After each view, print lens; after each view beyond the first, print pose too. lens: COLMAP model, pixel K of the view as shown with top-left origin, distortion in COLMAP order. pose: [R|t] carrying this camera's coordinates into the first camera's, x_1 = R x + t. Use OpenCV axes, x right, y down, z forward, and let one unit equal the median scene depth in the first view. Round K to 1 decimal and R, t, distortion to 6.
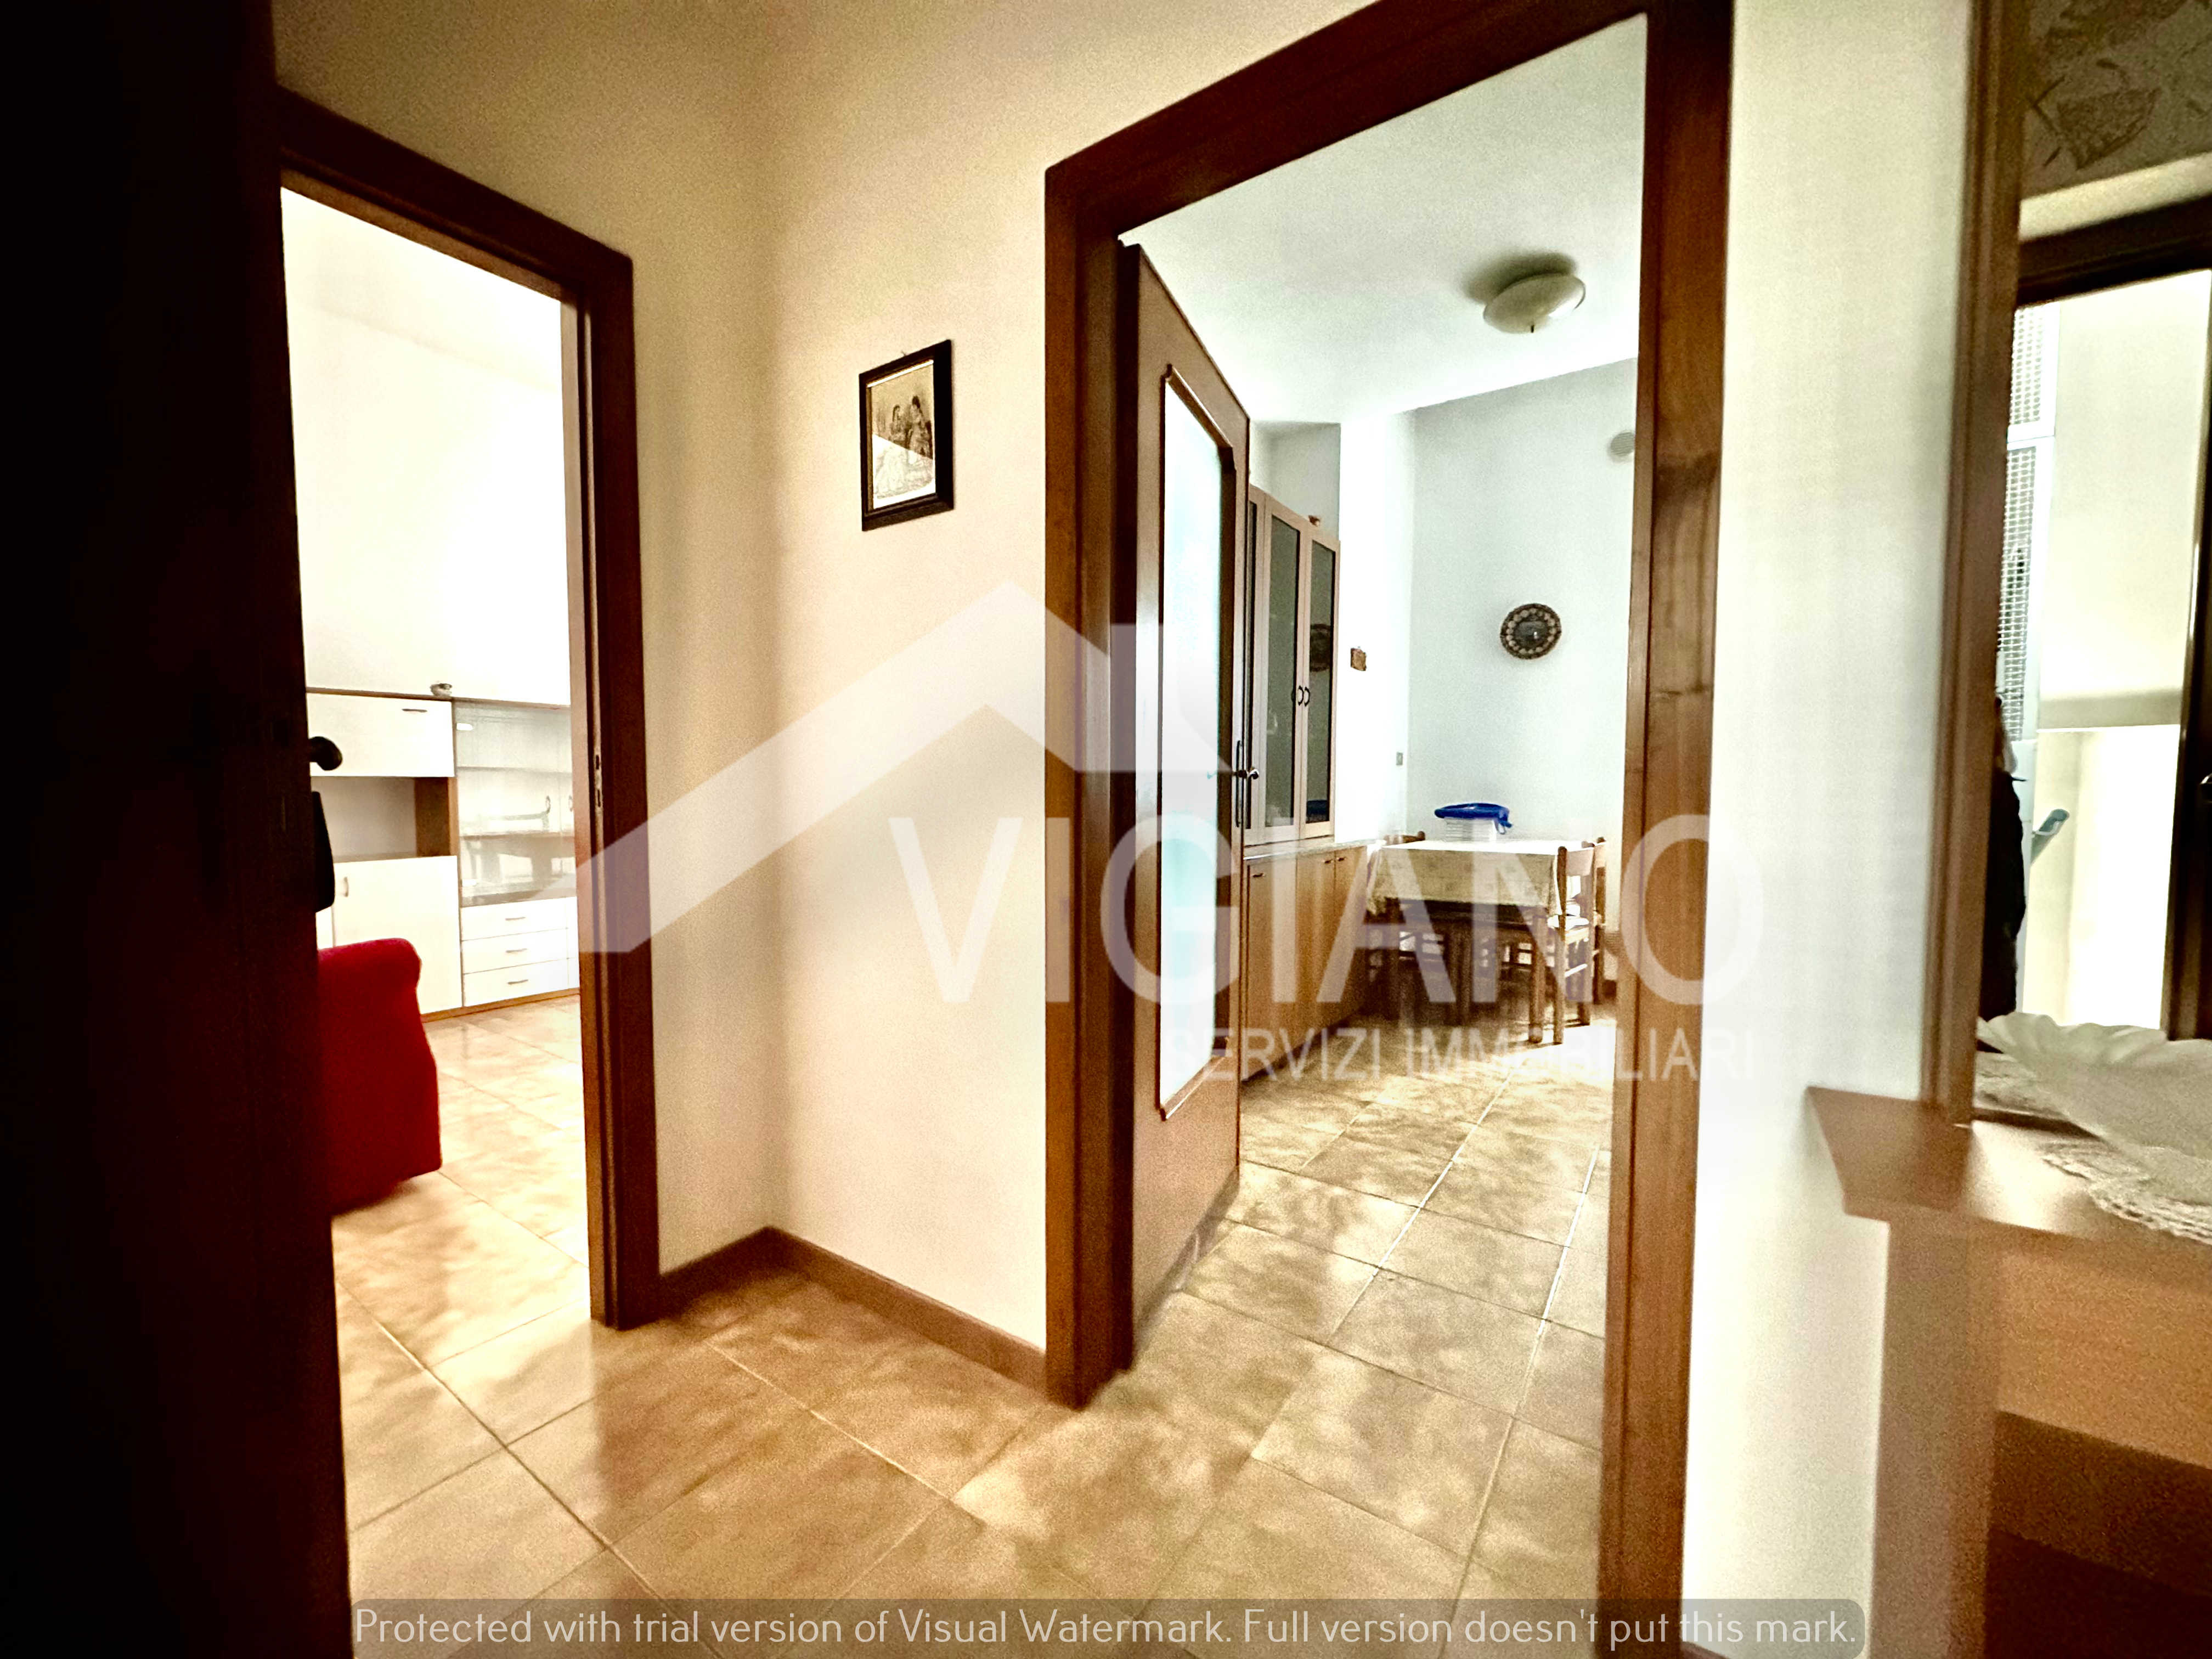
lens RADIAL K [[882.1, 0, 1098.5], [0, 882.1, 829.1], [0, 0, 1]] dist [0.000560, 0.000015]
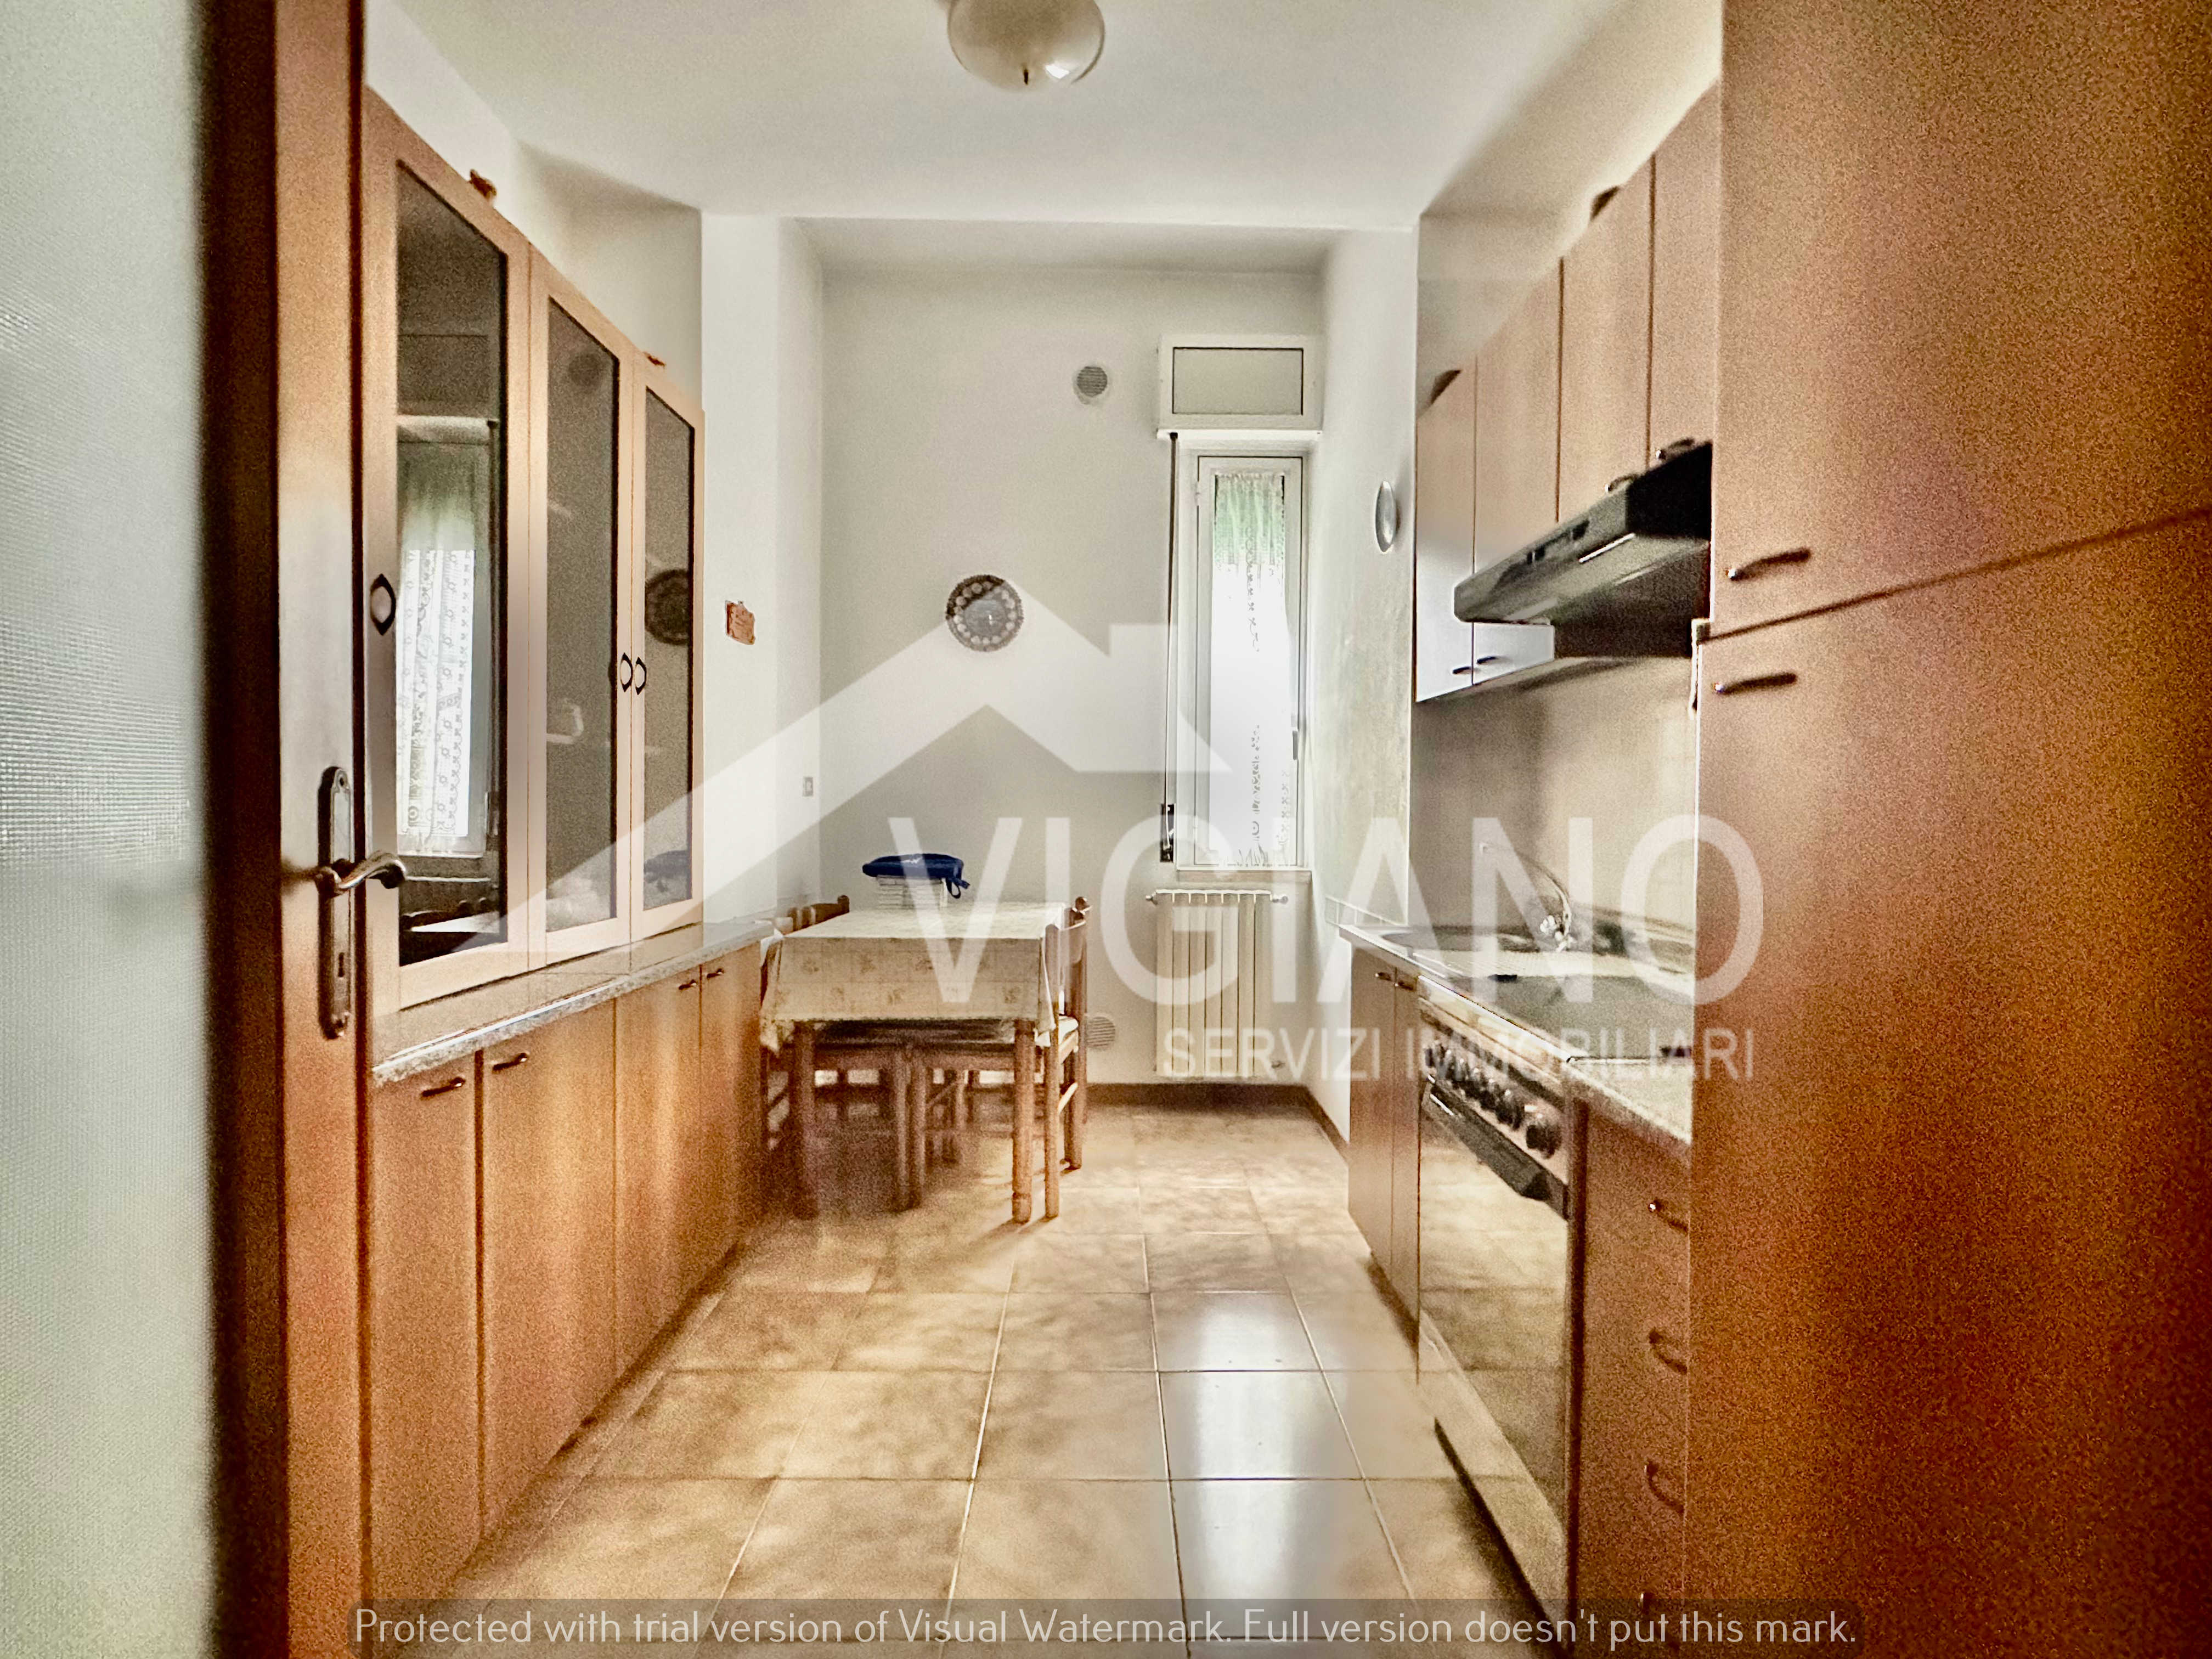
lens RADIAL K [[1025.0, 0, 1100.1], [0, 1025.0, 823.2], [0, 0, 1]] dist [-0.004072, 0.001212]
pose [[0.816451, -0.006556, 0.577378, 0.092705], [0.021856, 0.999570, -0.019556, -0.038537], [-0.577002, 0.028585, 0.816243, 0.299541]]
